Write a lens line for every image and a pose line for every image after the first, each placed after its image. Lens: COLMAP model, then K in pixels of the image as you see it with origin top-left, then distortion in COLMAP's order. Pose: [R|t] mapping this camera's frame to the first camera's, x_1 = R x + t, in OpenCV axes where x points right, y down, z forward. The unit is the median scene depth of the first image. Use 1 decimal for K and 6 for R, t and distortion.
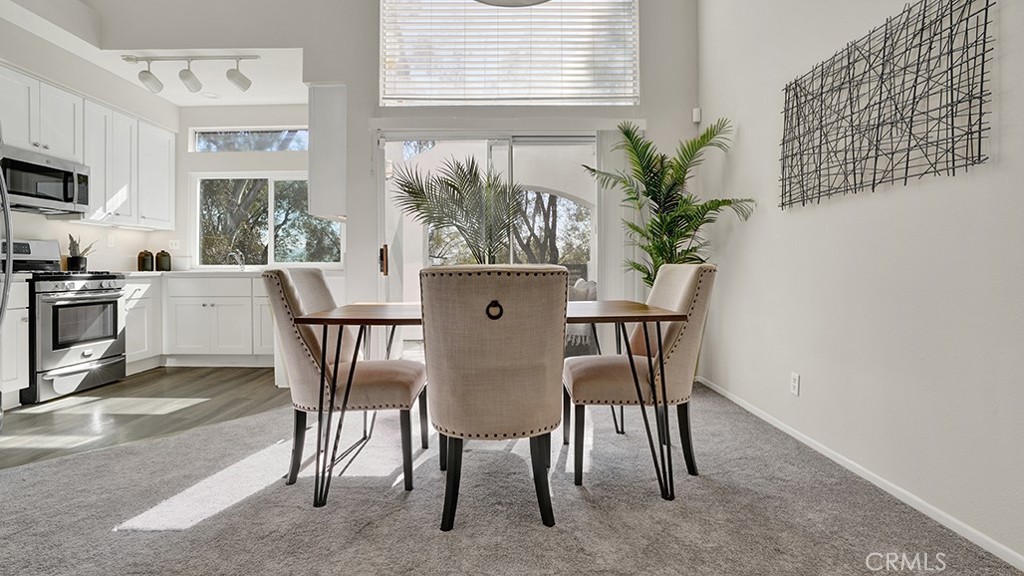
lens RADIAL K [[480.2, 0, 510.3], [0, 480.2, 268.7], [0, 0, 1]] dist [-0.062431, 0.021648]
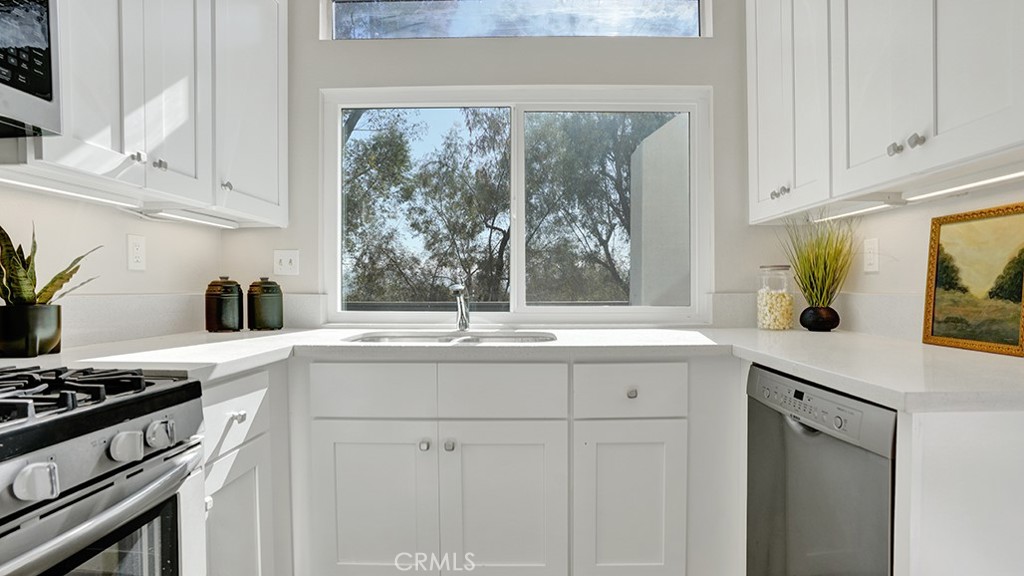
lens RADIAL K [[483.6, 0, 514.9], [0, 483.6, 295.2], [0, 0, 1]] dist [-0.081761, 0.040960]
pose [[0.999921, -0.000287, -0.012534, -0.768888], [0.000457, 0.999908, 0.013528, -0.042919], [0.012529, -0.013533, 0.999830, 0.876337]]
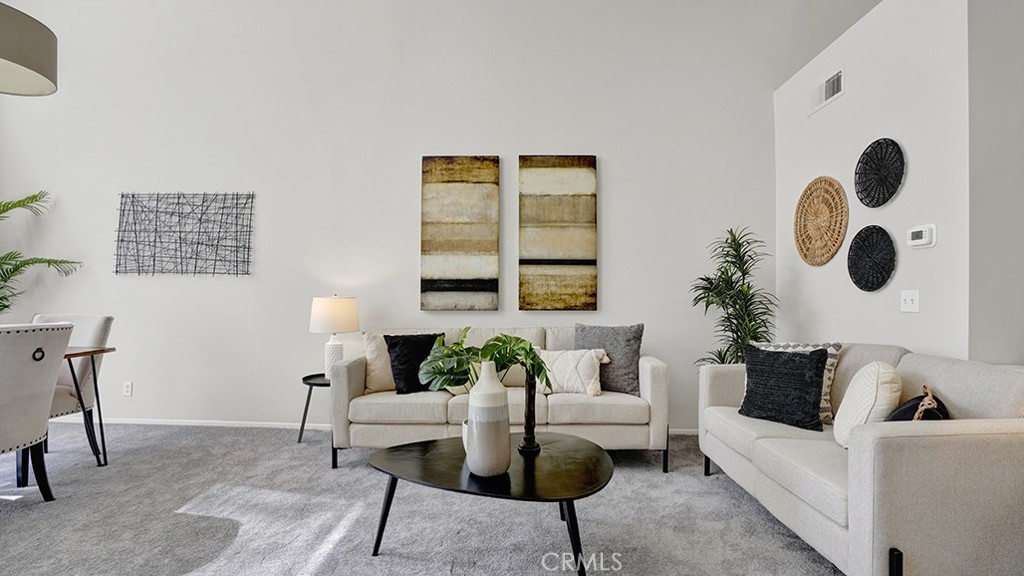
lens RADIAL K [[483.6, 0, 514.9], [0, 483.6, 295.2], [0, 0, 1]] dist [-0.081761, 0.040960]
pose [[0.019380, 0.011825, 0.999742, -0.682410], [-0.008339, 0.999897, -0.011666, -0.042921], [-0.999777, -0.008110, 0.019476, -0.229326]]
